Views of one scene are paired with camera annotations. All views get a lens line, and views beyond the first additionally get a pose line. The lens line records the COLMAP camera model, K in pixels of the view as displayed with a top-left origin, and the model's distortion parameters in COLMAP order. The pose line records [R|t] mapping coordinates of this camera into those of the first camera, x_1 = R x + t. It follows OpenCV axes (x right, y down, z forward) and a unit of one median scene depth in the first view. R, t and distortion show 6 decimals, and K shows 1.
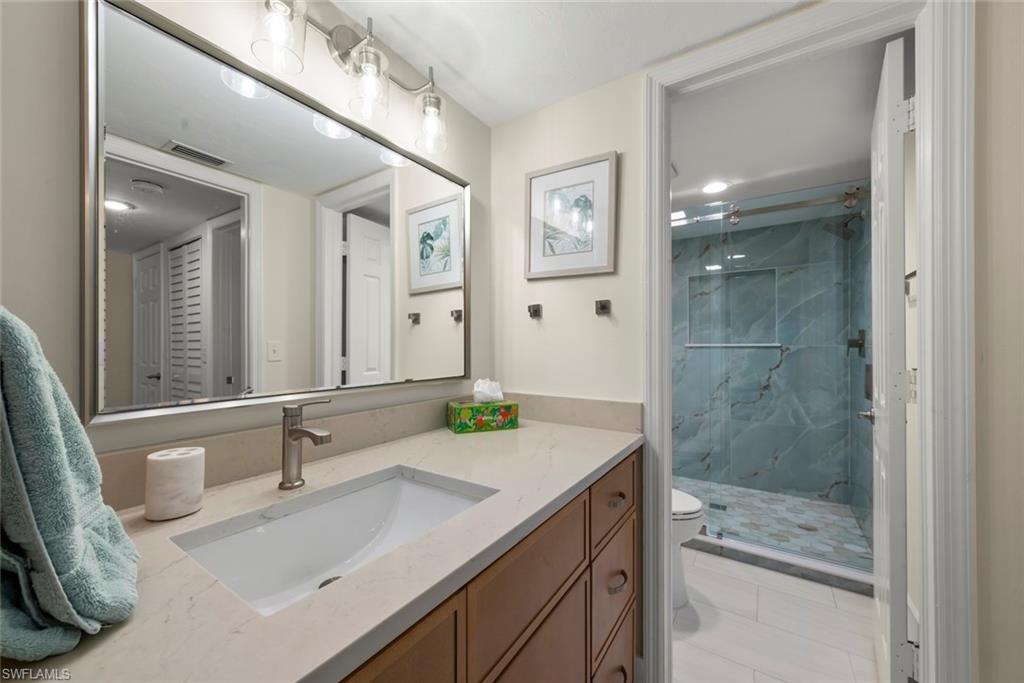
lens RADIAL K [[388.9, 0, 502.2], [0, 388.9, 345.7], [0, 0, 1]] dist [-0.011716, 0.000035]
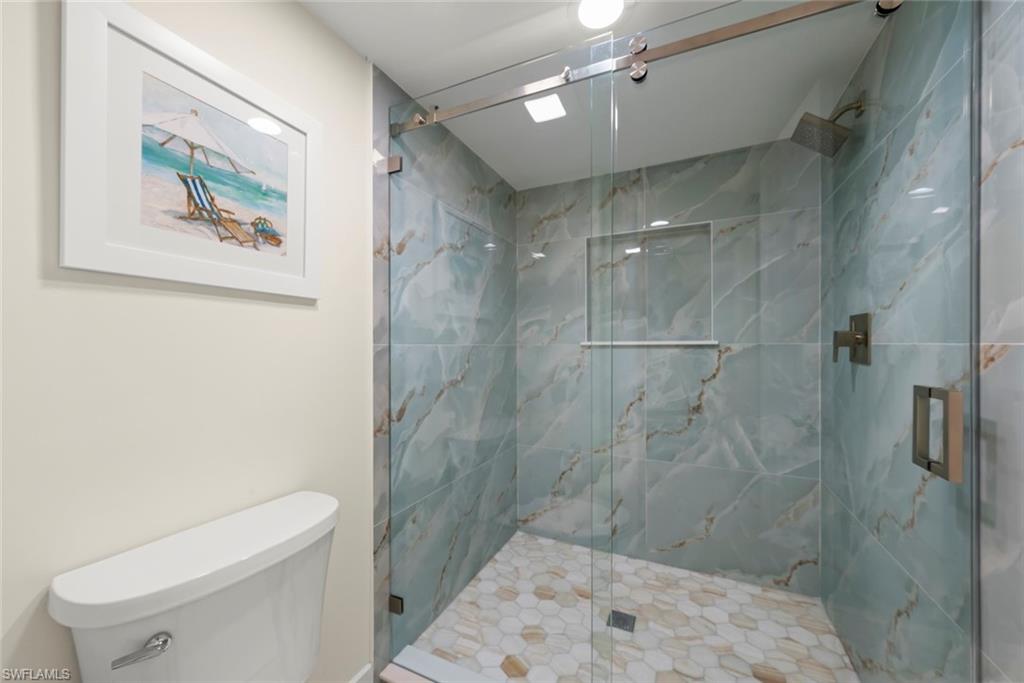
lens RADIAL K [[388.9, 0, 502.2], [0, 388.9, 345.7], [0, 0, 1]] dist [-0.011716, 0.000035]
pose [[0.989206, -0.000724, 0.146532, 0.274379], [0.000866, 0.999999, -0.000905, 0.003076], [-0.146531, 0.001022, 0.989206, 0.419026]]
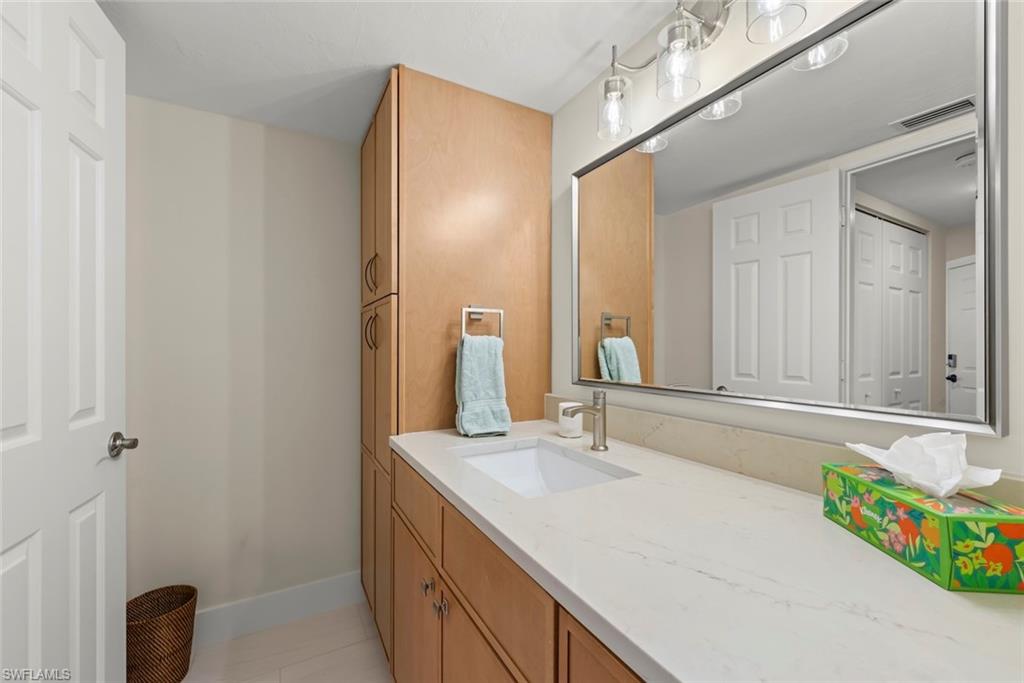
lens RADIAL K [[388.9, 0, 502.2], [0, 388.9, 345.7], [0, 0, 1]] dist [-0.011716, 0.000035]
pose [[-0.444645, -0.002255, -0.895704, 1.060666], [-0.002310, 0.999996, -0.001370, 0.000114], [0.895704, 0.001460, -0.444648, 1.654134]]
